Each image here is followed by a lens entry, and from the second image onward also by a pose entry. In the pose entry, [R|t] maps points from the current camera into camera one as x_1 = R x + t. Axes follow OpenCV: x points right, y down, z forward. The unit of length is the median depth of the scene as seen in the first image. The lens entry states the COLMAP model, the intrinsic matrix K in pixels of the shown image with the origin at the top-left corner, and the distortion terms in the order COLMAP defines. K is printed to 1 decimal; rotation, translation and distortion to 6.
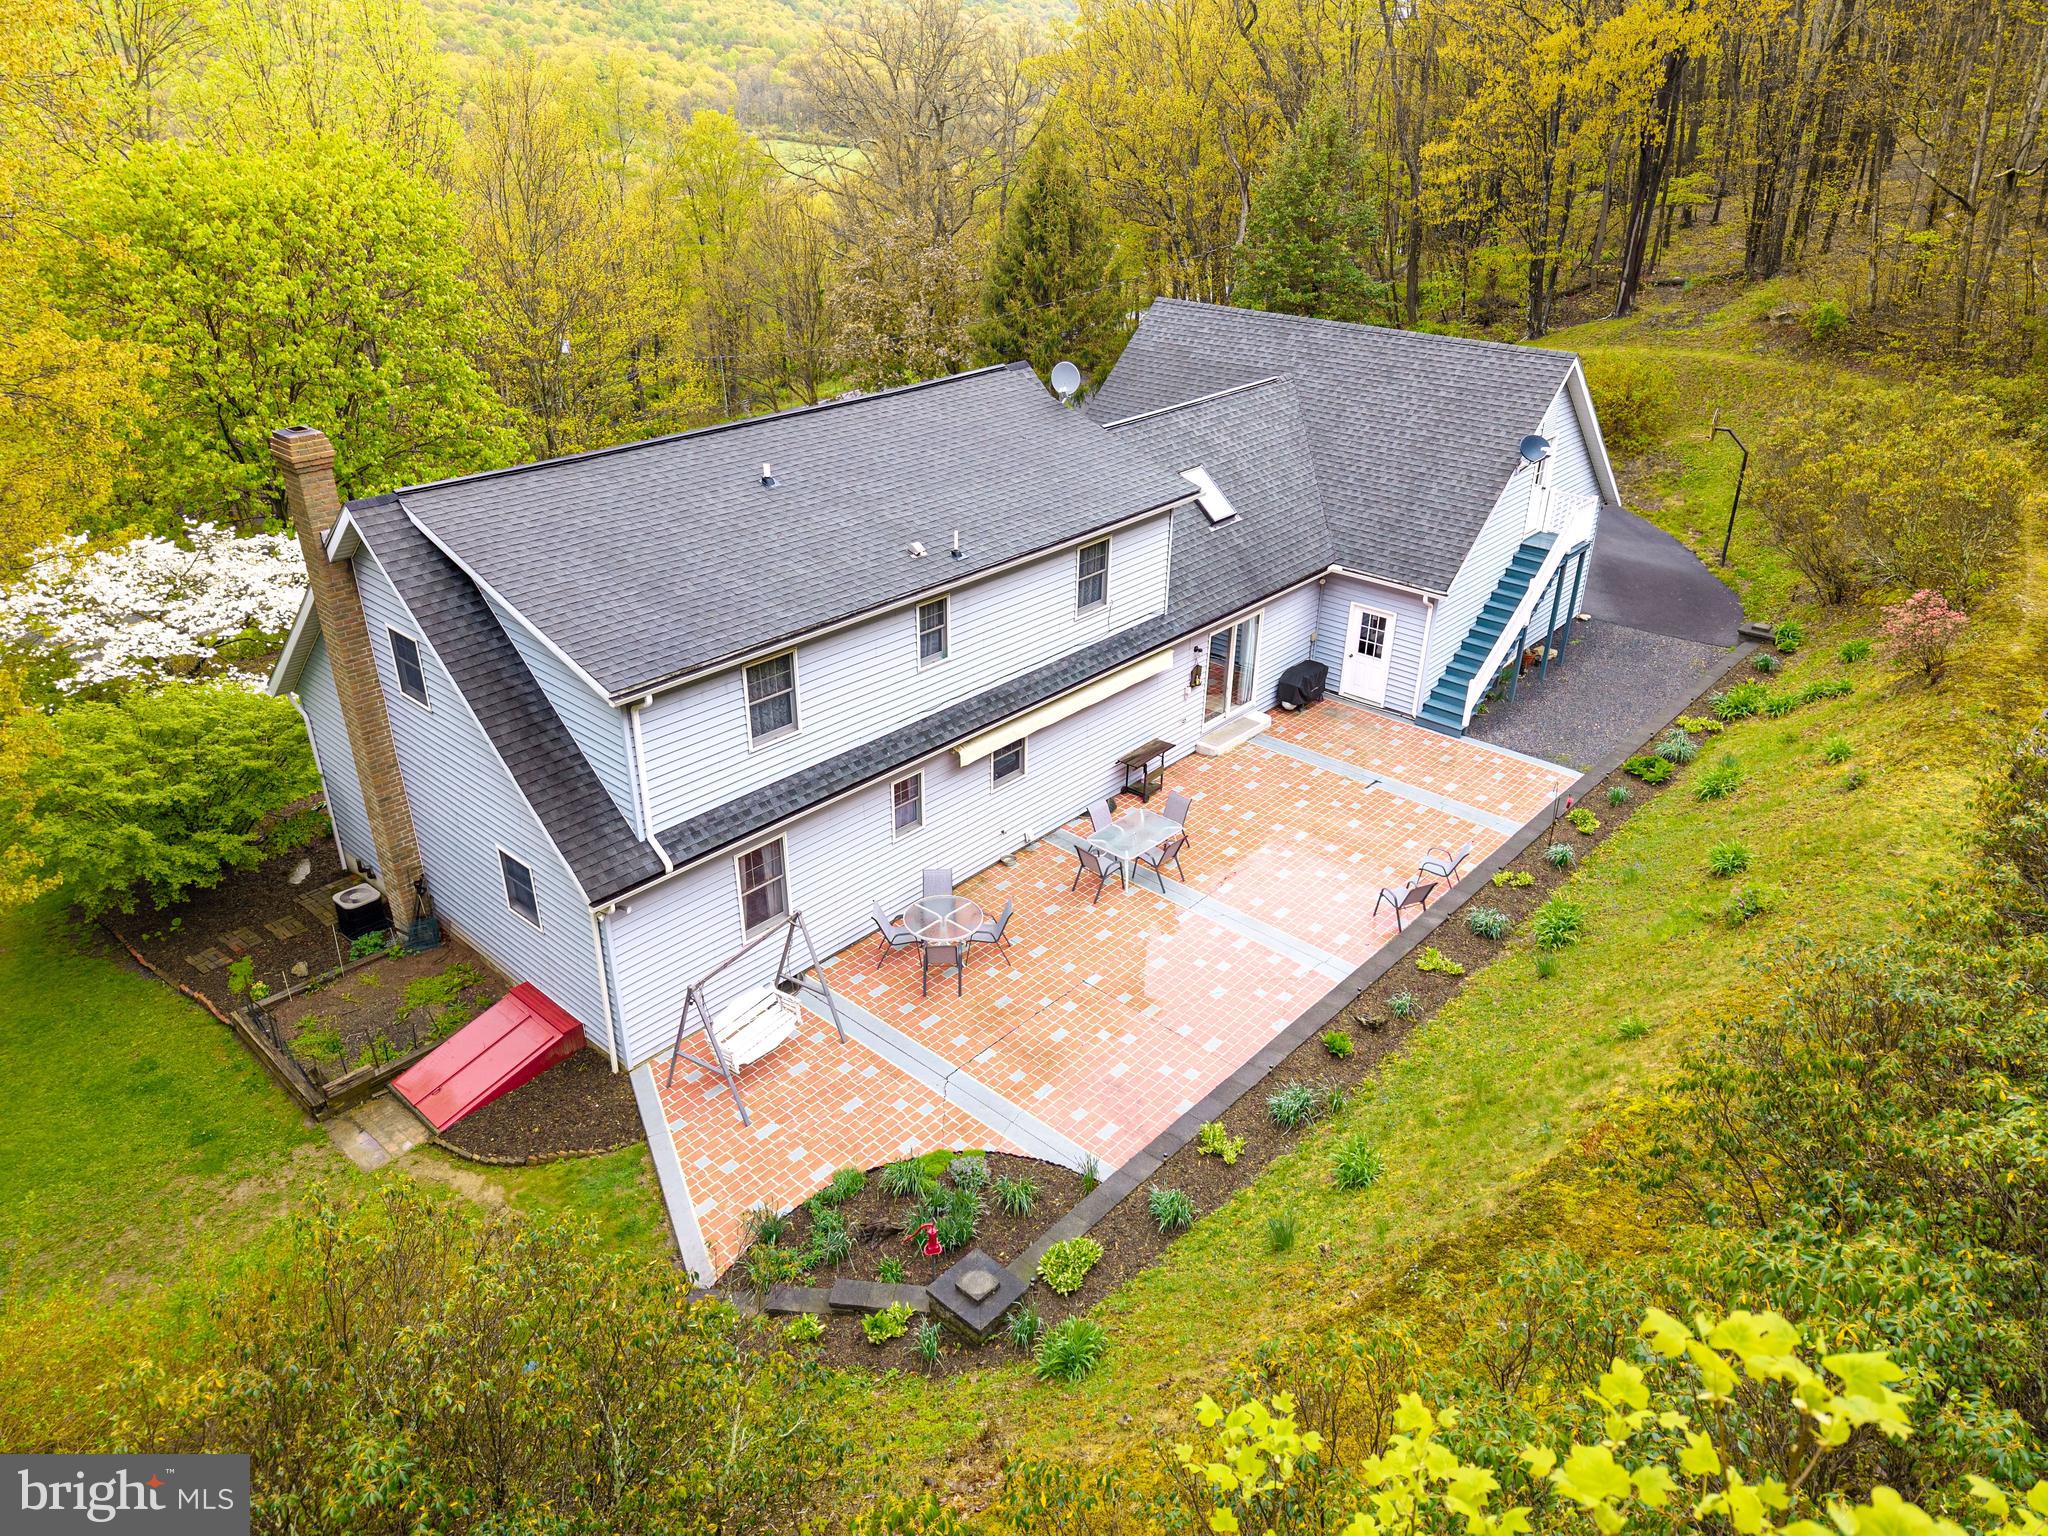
lens RADIAL K [[1355.3, 0, 1024.0], [0, 1355.3, 768.0], [0, 0, 1]] dist [0.001109, -0.002848]
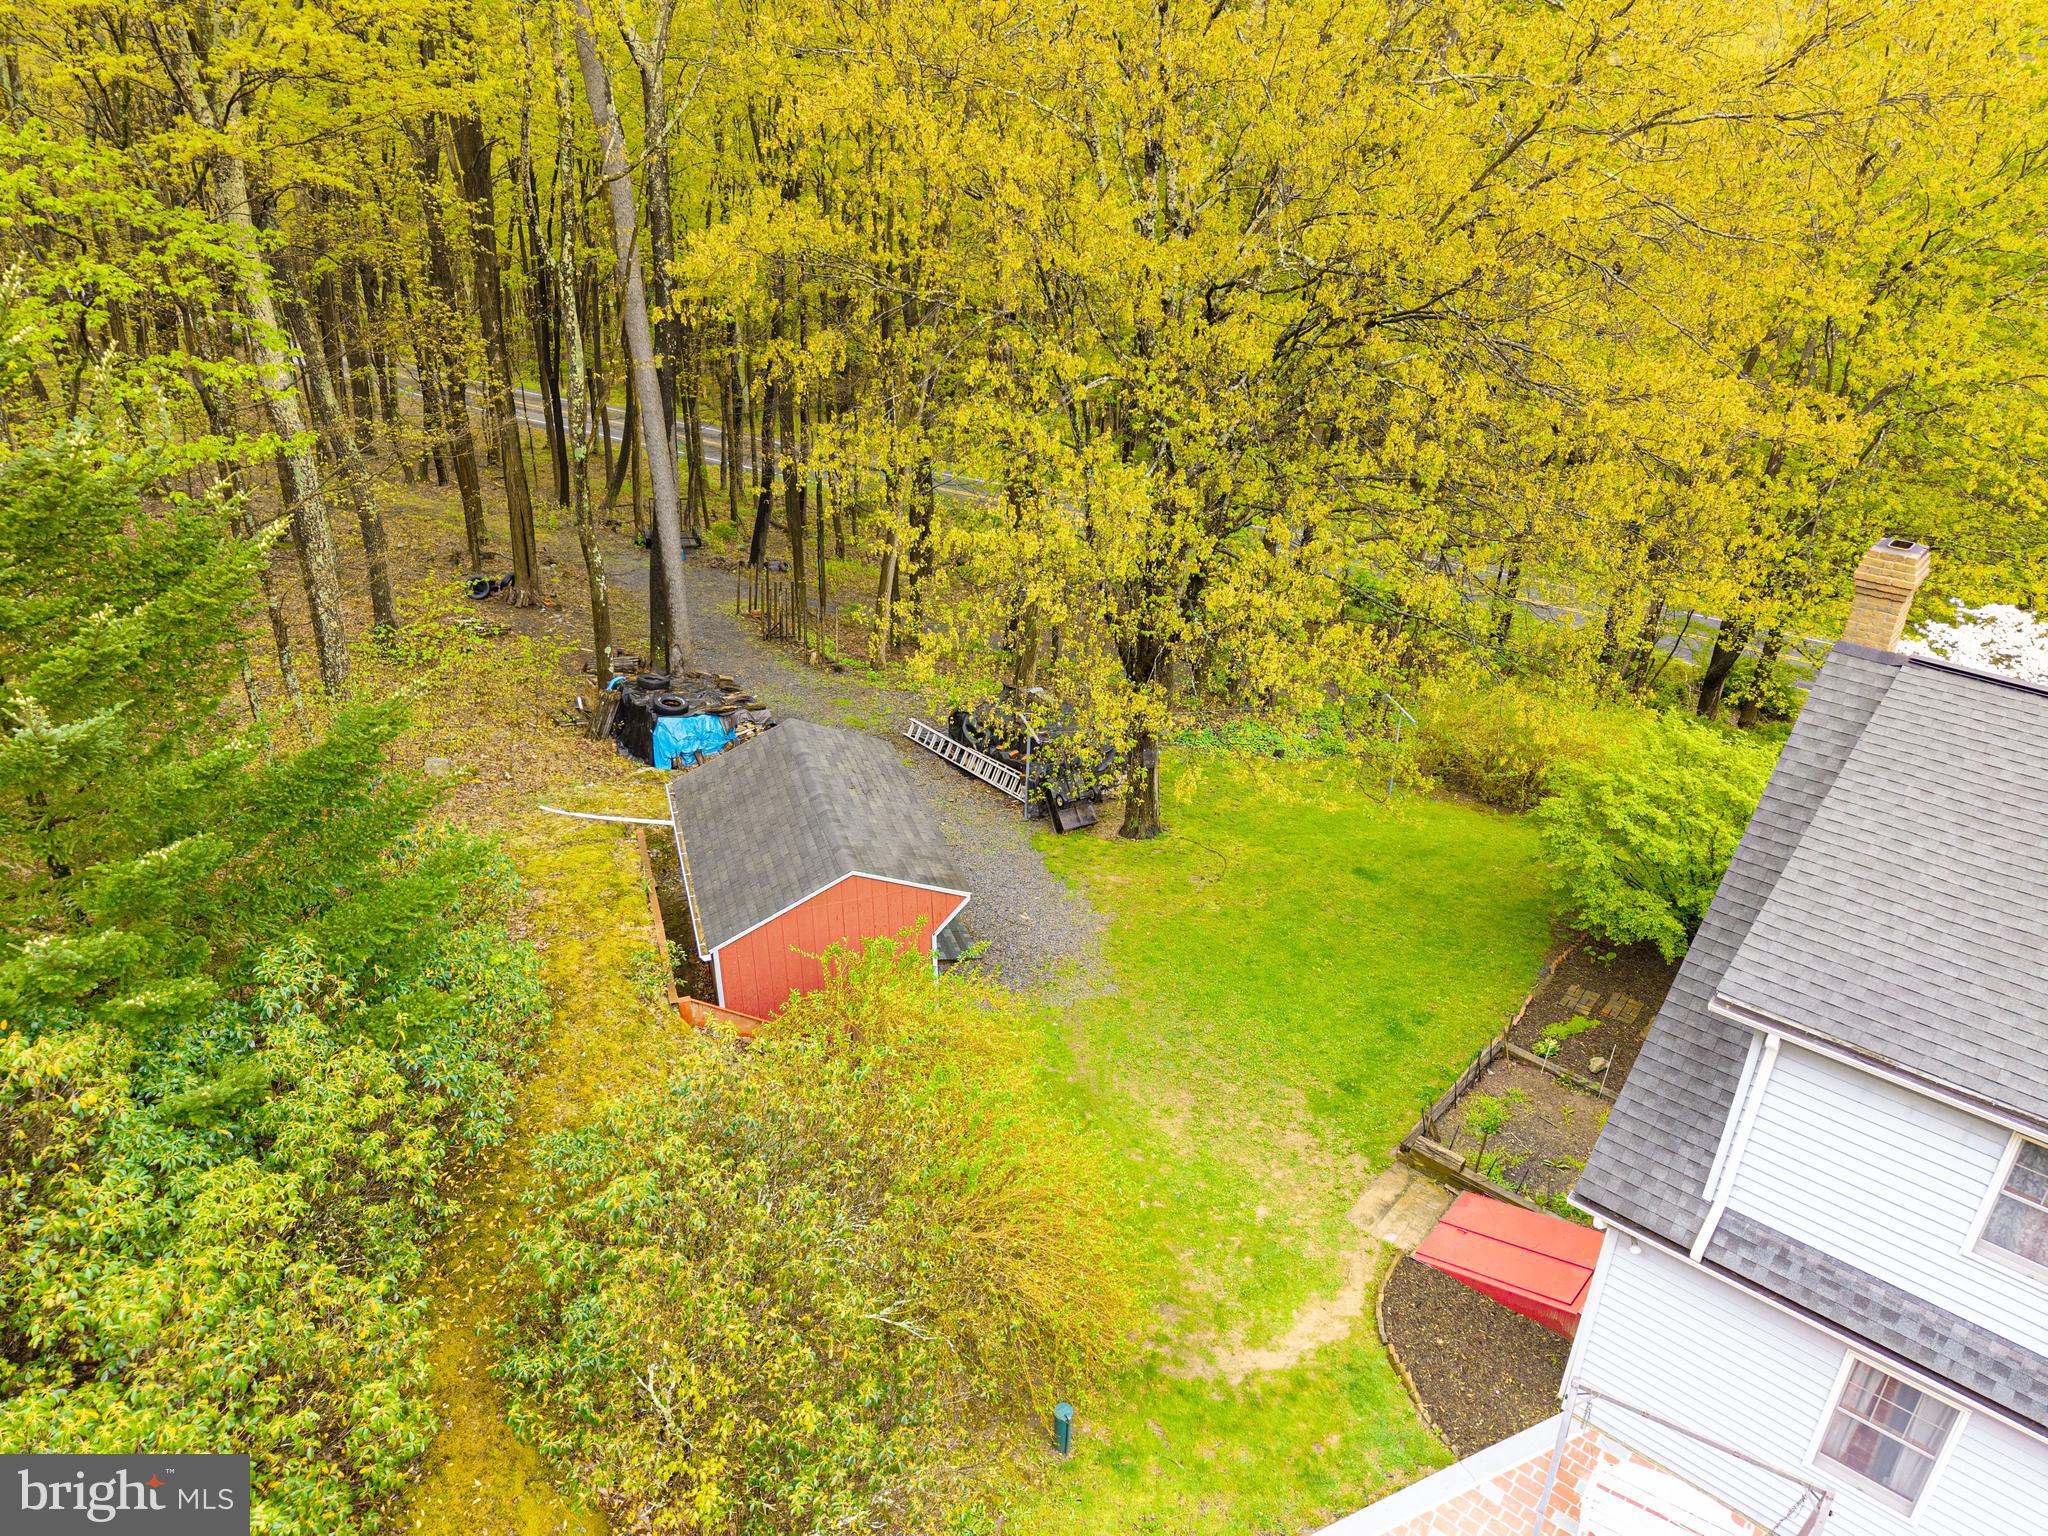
lens RADIAL K [[1355.3, 0, 1024.0], [0, 1355.3, 768.0], [0, 0, 1]] dist [0.001109, -0.002848]
pose [[0.013996, 0.450945, -0.892442, 0.214693], [-0.470651, 0.790445, 0.392026, -0.210586], [0.882209, 0.414542, 0.223300, 0.414028]]
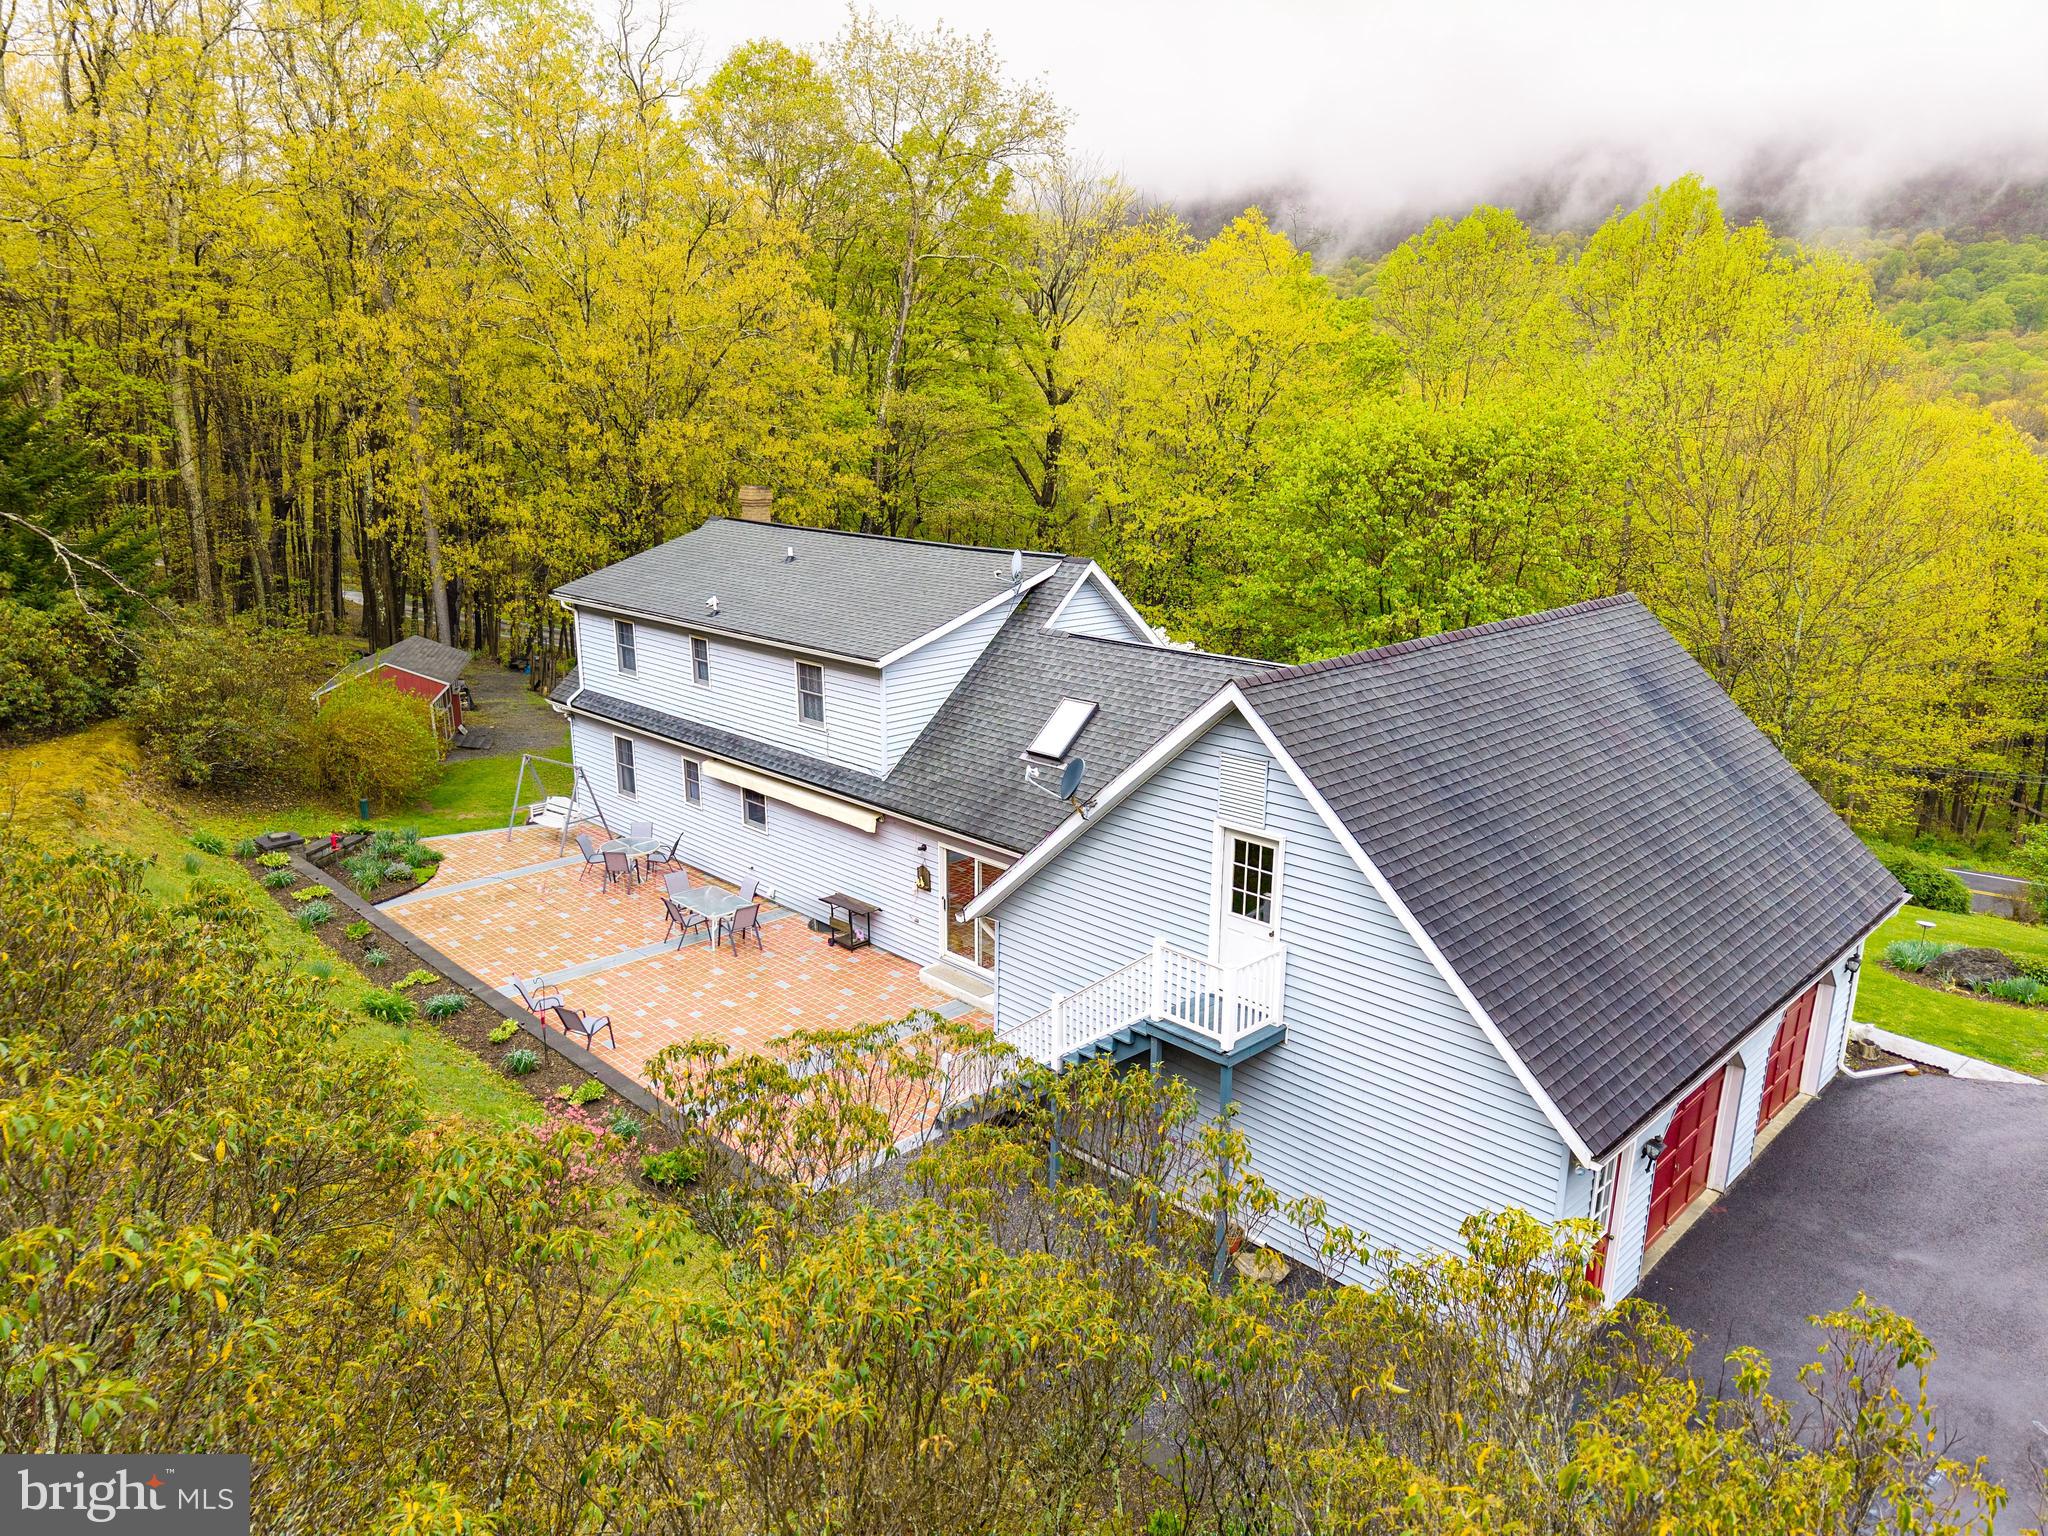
lens RADIAL K [[1355.3, 0, 1024.0], [0, 1355.3, 768.0], [0, 0, 1]] dist [0.001109, -0.002848]
pose [[-0.065007, 0.232566, -0.970406, 1.314180], [-0.472442, 0.849396, 0.235213, -0.500721], [0.878961, 0.473751, 0.054657, 1.293519]]
